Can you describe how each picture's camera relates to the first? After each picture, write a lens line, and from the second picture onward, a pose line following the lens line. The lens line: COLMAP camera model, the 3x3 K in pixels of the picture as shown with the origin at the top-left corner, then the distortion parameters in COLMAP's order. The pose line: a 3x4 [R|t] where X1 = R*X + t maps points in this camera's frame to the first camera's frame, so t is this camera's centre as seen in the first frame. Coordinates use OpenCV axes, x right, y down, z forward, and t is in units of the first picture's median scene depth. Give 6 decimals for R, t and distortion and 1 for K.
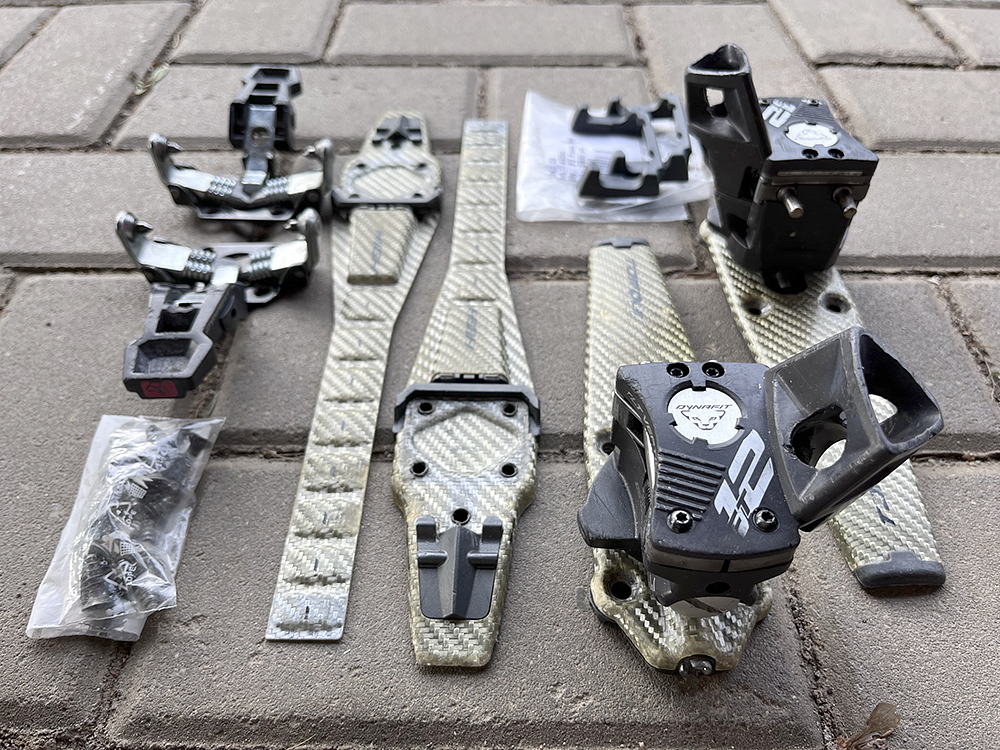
lens RADIAL K [[781.0, 0, 503.7], [0, 781.0, 374.0], [0, 0, 1]] dist [0.043165, -0.097117]
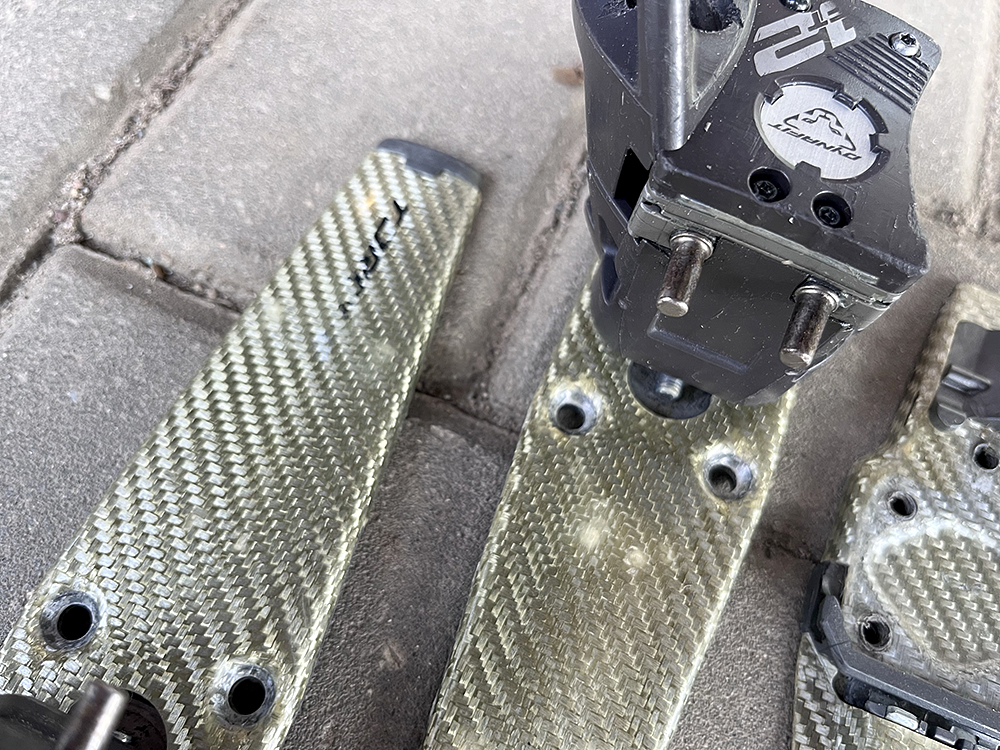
lens RADIAL K [[781.0, 0, 505.2], [0, 781.0, 377.0], [0, 0, 1]] dist [0.043165, -0.097117]
pose [[-0.918930, -0.388375, 0.068793, 0.254583], [0.206725, -0.325710, 0.922593, -0.419208], [-0.335905, 0.862020, 0.379592, 0.717477]]
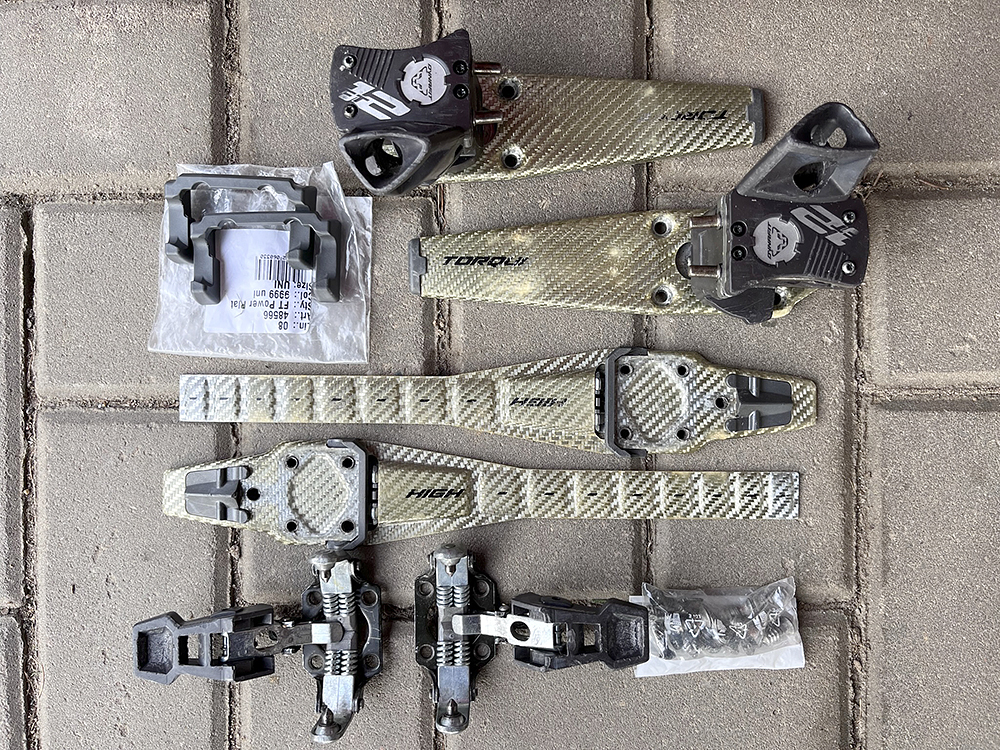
lens RADIAL K [[781.0, 0, 498.1], [0, 781.0, 375.2], [0, 0, 1]] dist [0.043165, -0.097117]
pose [[-0.007787, -0.999962, 0.003925, -0.004648], [0.736256, -0.003077, 0.676696, -0.974853], [-0.676658, 0.008159, 0.736252, 0.173102]]
